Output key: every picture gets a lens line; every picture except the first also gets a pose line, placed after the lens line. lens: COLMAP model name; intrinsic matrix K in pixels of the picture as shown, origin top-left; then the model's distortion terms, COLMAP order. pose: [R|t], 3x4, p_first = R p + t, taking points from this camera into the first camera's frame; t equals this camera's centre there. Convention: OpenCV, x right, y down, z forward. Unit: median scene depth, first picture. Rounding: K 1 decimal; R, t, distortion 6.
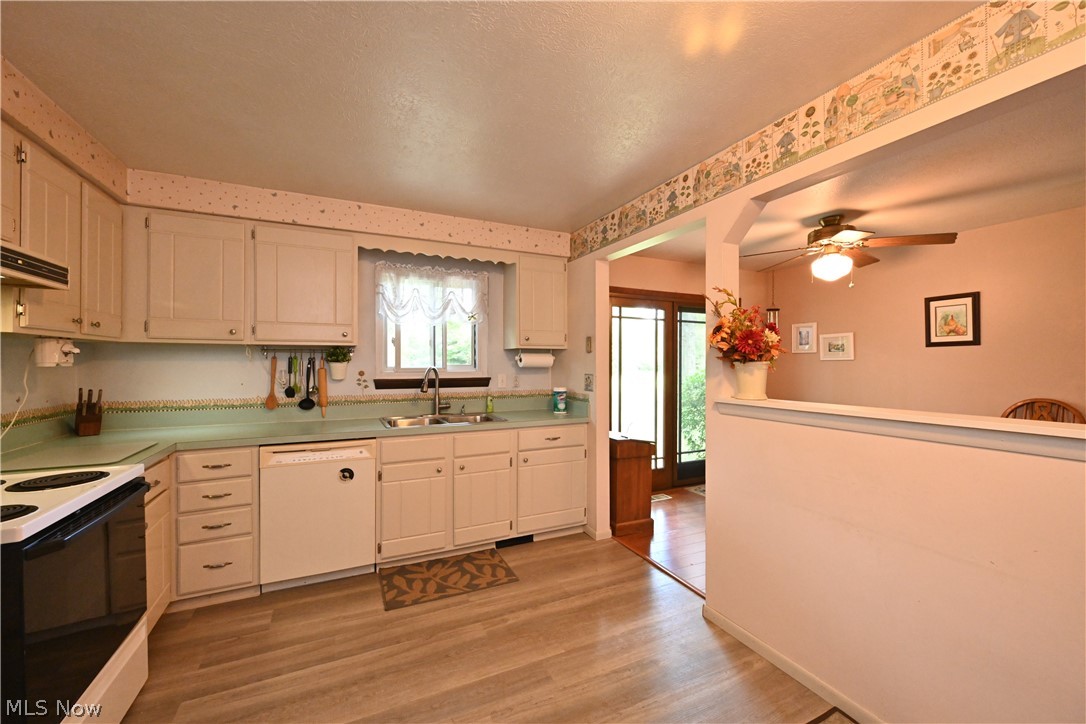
lens RADIAL K [[424.4, 0, 536.9], [0, 424.4, 363.6], [0, 0, 1]] dist [-0.002039, 0.000327]
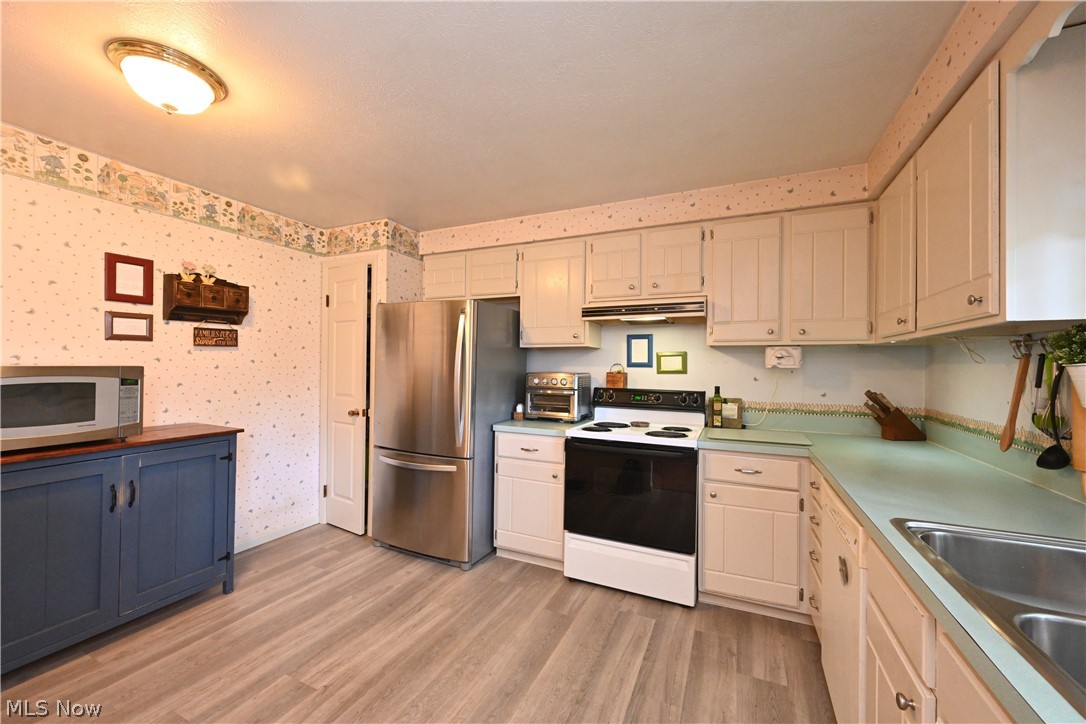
lens RADIAL K [[424.4, 0, 544.5], [0, 424.4, 364.5], [0, 0, 1]] dist [-0.002039, 0.000327]
pose [[-0.759019, -0.014781, -0.650900, 0.177502], [-0.016482, 0.999858, -0.003485, 0.009405], [0.650859, 0.008082, -0.759155, 1.063057]]
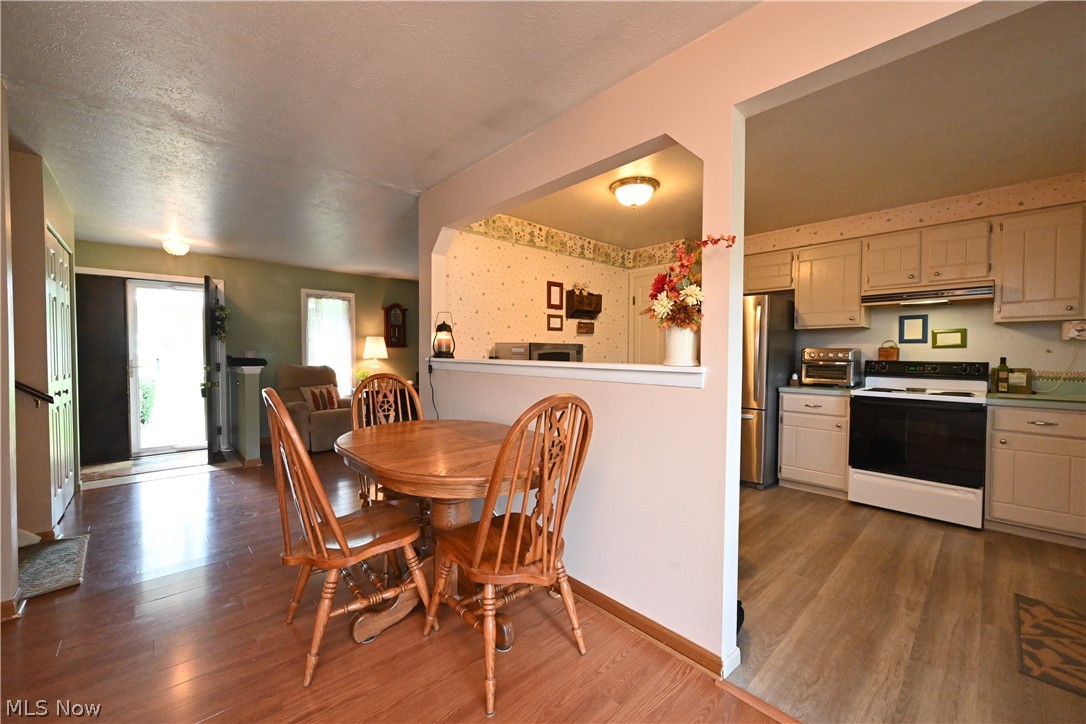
lens RADIAL K [[424.4, 0, 545.3], [0, 424.4, 363.8], [0, 0, 1]] dist [-0.002039, 0.000327]
pose [[-0.949286, -0.000266, -0.314413, 0.757518], [-0.009106, 0.999603, 0.026649, 0.048177], [0.314281, 0.028161, -0.948912, 1.270154]]
